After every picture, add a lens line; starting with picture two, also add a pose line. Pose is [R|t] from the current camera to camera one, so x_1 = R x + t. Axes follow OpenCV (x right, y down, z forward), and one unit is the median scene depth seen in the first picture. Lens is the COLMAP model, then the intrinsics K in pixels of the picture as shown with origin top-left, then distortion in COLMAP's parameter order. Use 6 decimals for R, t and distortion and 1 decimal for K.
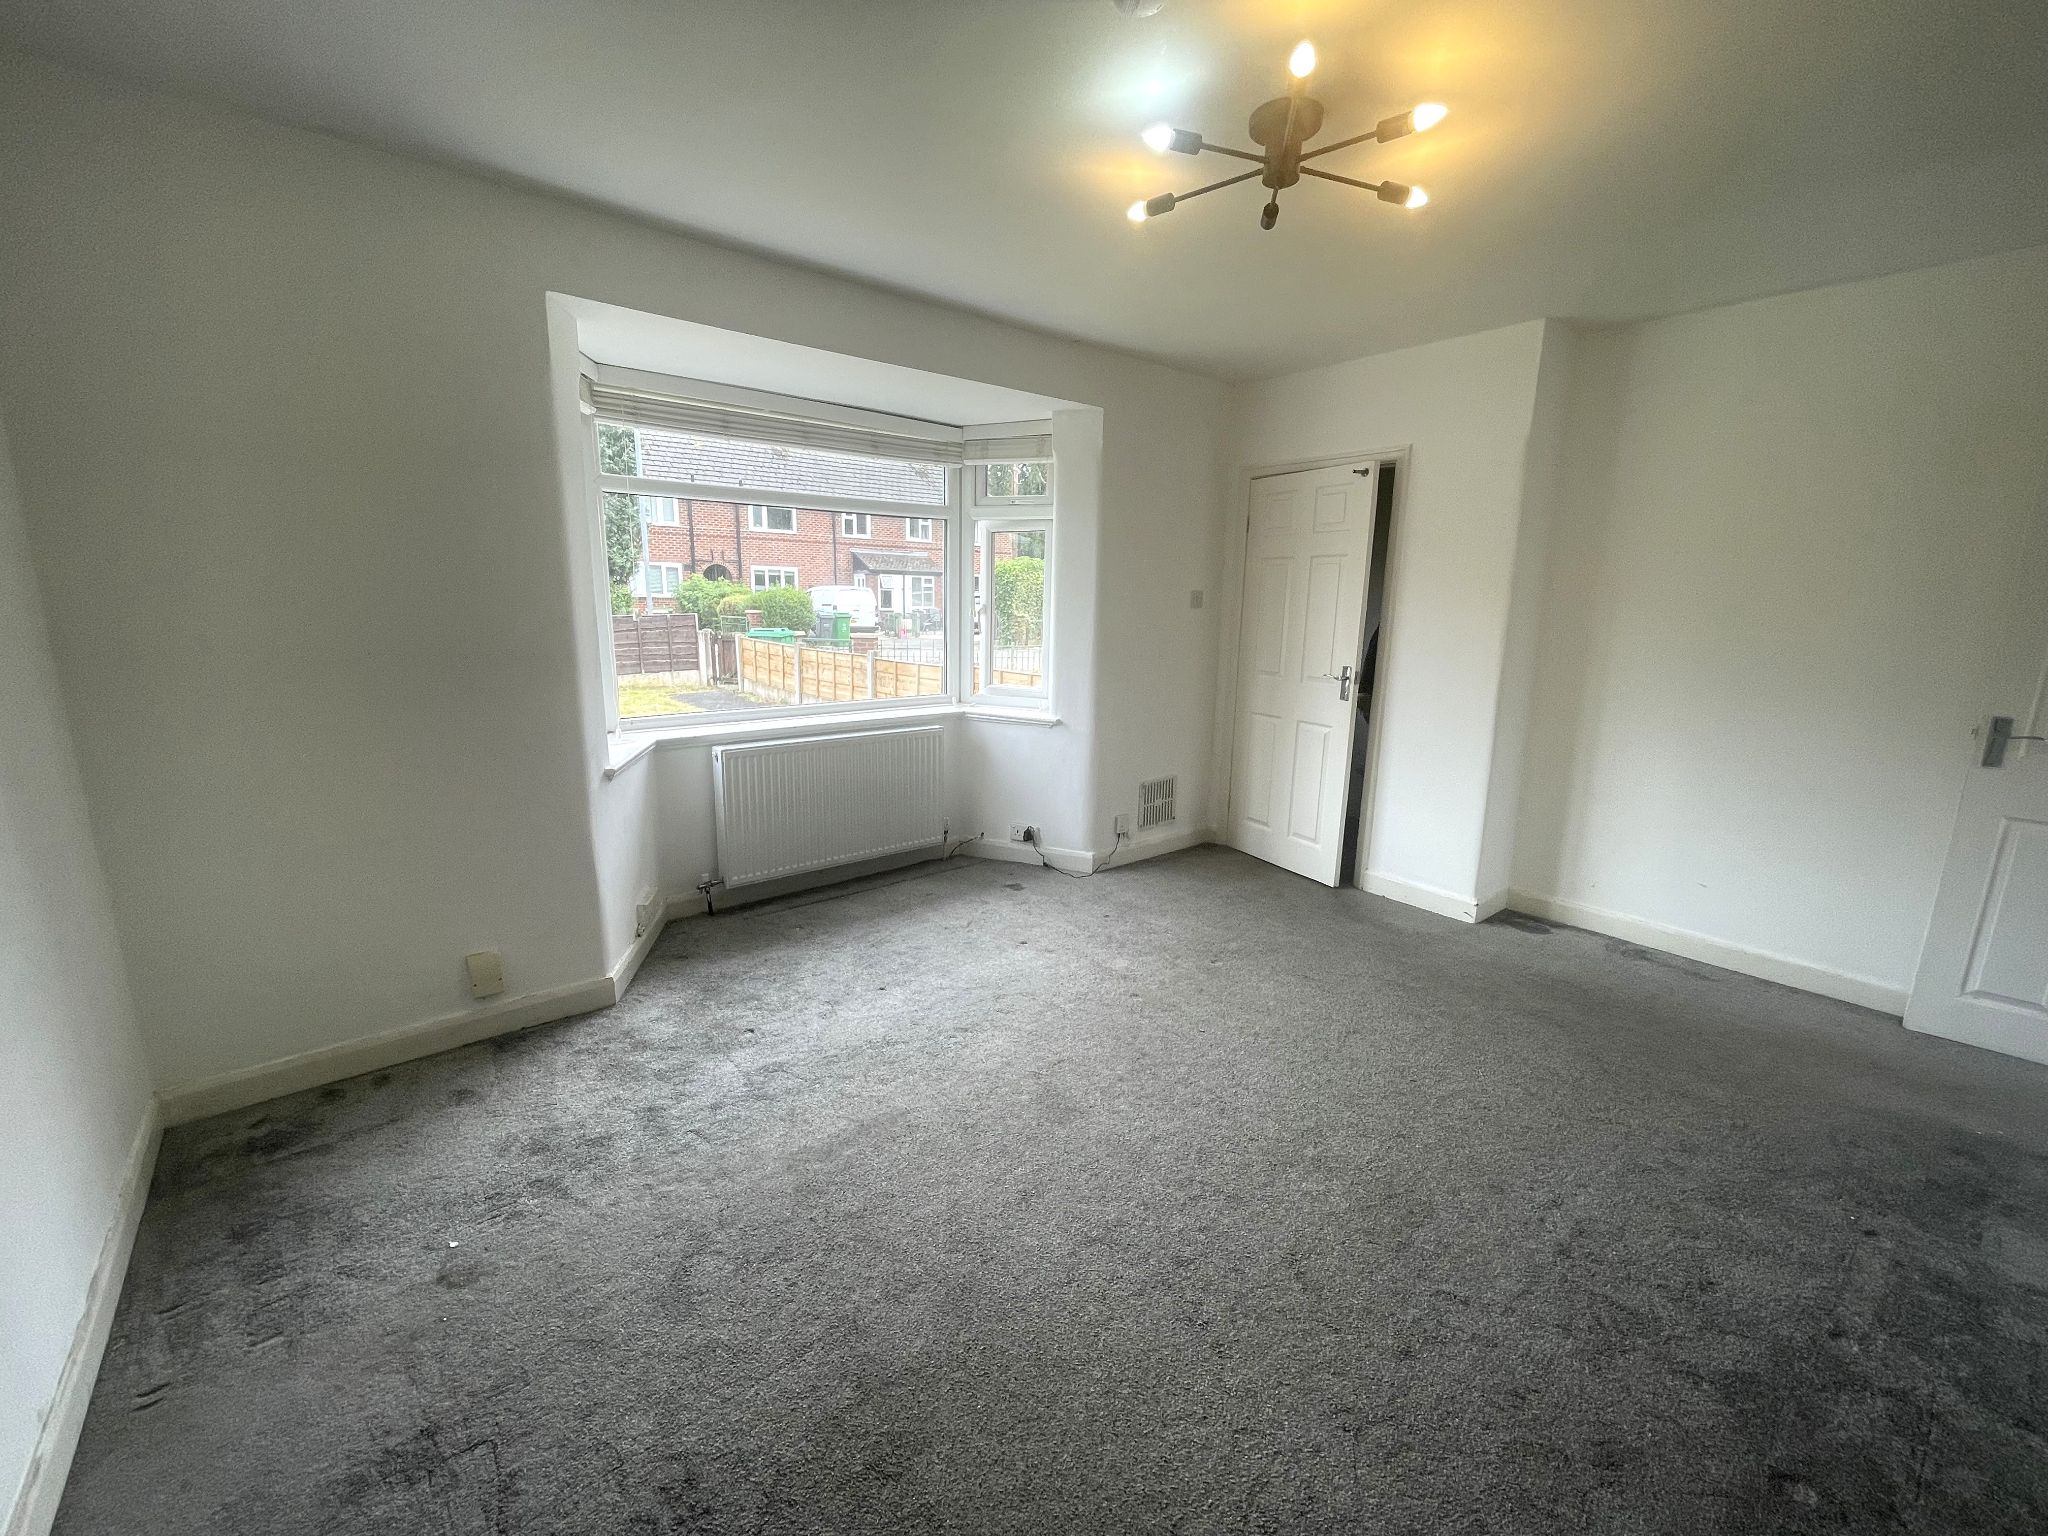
lens RADIAL K [[837.7, 0, 1022.7], [0, 837.7, 759.0], [0, 0, 1]] dist [0.001099, -0.000243]
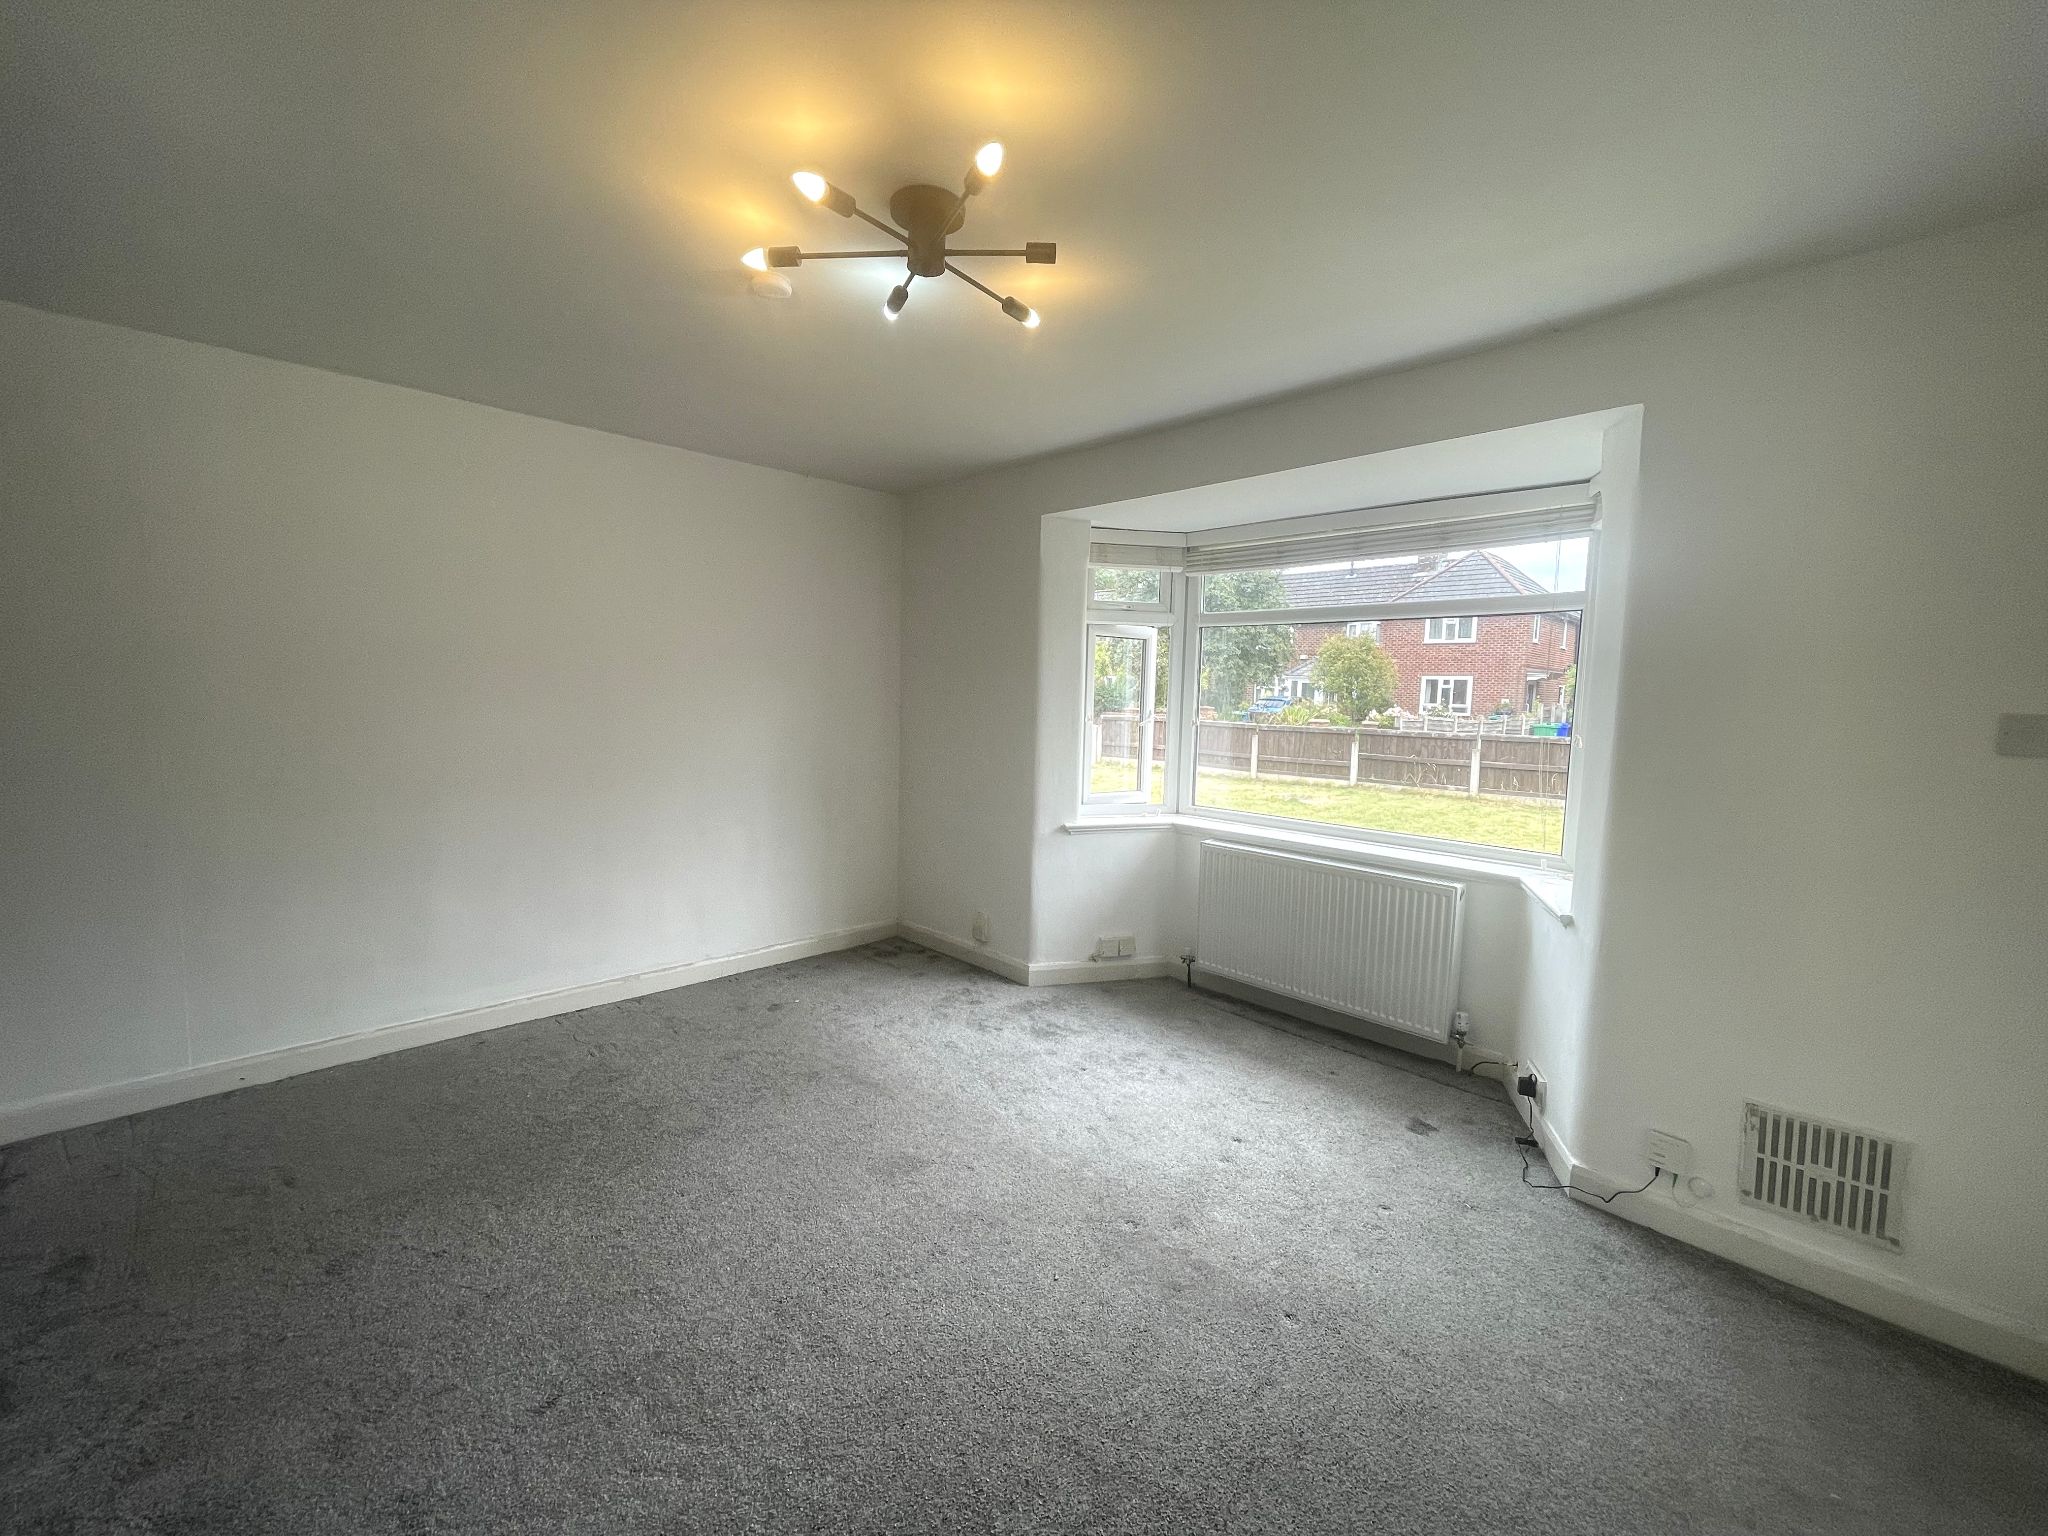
lens RADIAL K [[837.7, 0, 1022.7], [0, 837.7, 759.0], [0, 0, 1]] dist [0.001099, -0.000243]
pose [[0.078108, 0.069195, -0.994541, 0.678413], [-0.215842, 0.975101, 0.050891, -0.115624], [0.973299, 0.210688, 0.091099, 0.594666]]
